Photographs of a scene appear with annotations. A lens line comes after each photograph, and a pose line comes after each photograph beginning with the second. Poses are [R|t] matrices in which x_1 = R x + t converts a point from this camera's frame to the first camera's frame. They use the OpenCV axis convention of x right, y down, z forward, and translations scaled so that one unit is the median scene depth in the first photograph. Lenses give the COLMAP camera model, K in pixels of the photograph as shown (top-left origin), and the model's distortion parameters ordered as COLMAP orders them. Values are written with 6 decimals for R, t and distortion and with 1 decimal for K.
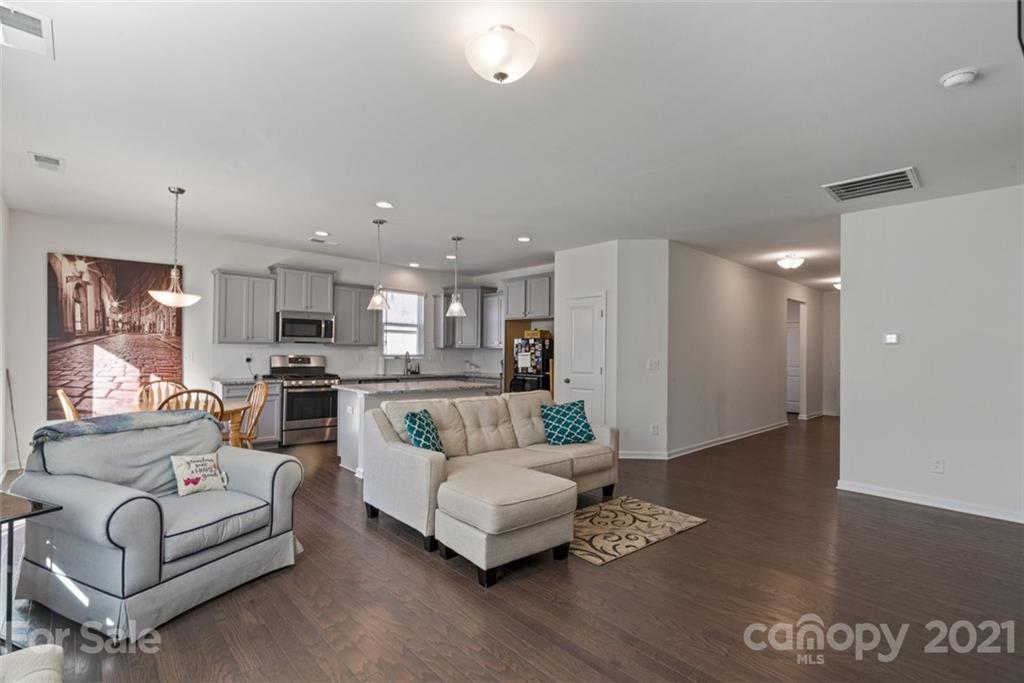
lens RADIAL K [[475.1, 0, 507.1], [0, 475.1, 347.6], [0, 0, 1]] dist [-0.003545, 0.000549]
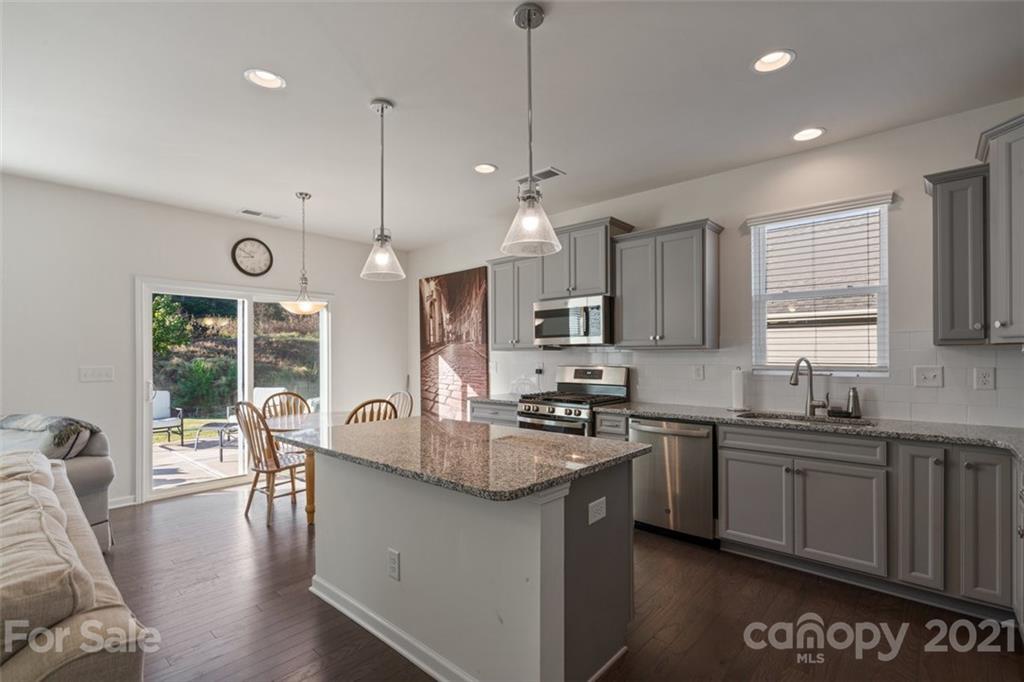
lens RADIAL K [[475.1, 0, 504.5], [0, 475.1, 352.0], [0, 0, 1]] dist [-0.003545, 0.000549]
pose [[0.091333, -0.021337, -0.995592, 0.218383], [0.012729, 0.999714, -0.020258, 0.010542], [0.995739, -0.010822, 0.091578, 0.939526]]
